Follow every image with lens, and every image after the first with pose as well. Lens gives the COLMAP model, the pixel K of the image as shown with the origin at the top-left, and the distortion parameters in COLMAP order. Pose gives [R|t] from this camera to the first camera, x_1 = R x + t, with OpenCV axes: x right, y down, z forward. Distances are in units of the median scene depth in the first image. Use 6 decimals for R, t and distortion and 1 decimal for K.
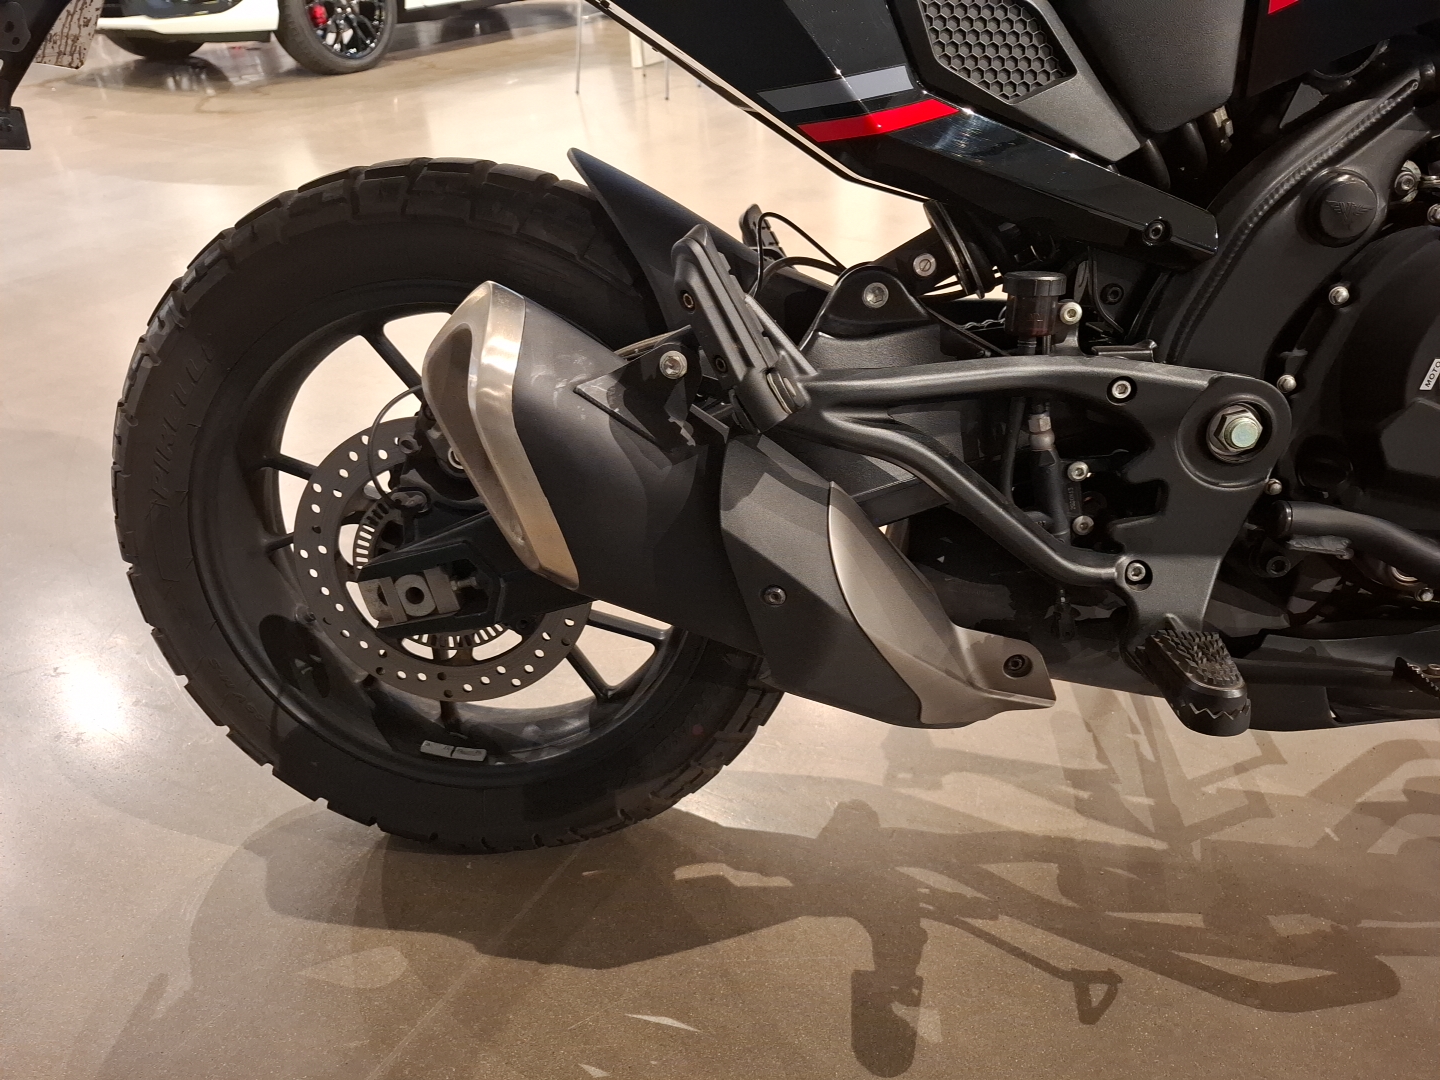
lens RADIAL K [[988.5, 0, 711.5], [0, 988.5, 539.7], [0, 0, 1]] dist [0.015415, -0.017582]
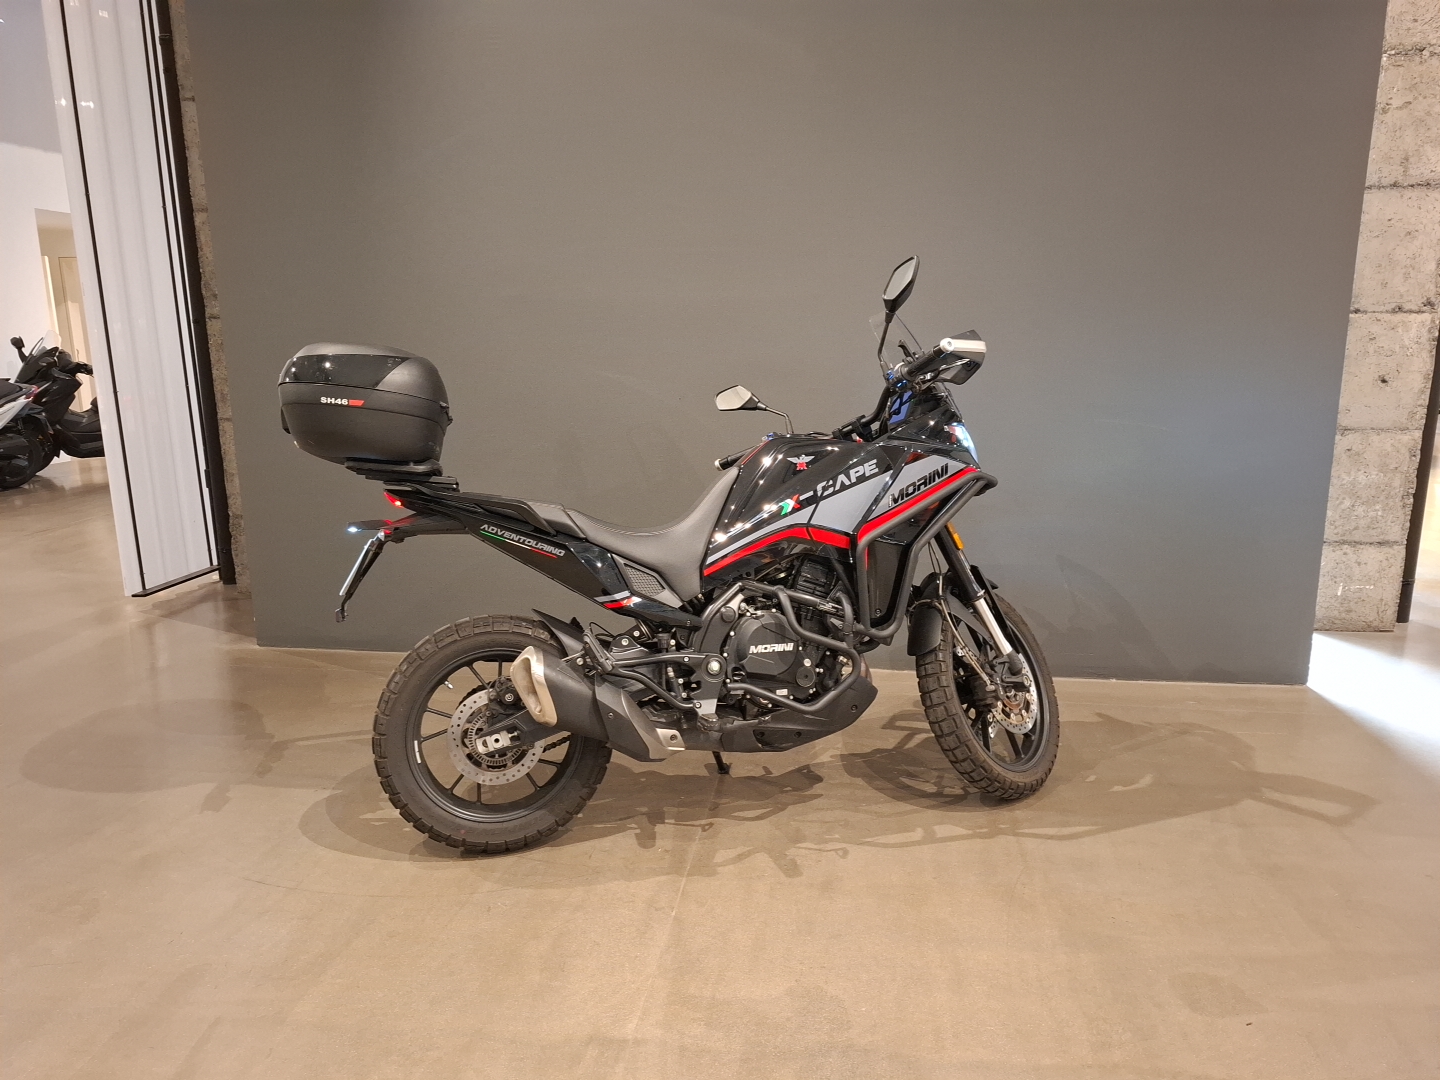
lens RADIAL K [[988.5, 0, 725.8], [0, 988.5, 537.2], [0, 0, 1]] dist [0.015415, -0.017582]
pose [[0.955370, -0.043671, 0.292166, -0.608936], [0.142503, 0.934463, -0.326301, 0.734781], [-0.258768, 0.353372, 0.898981, -2.909466]]
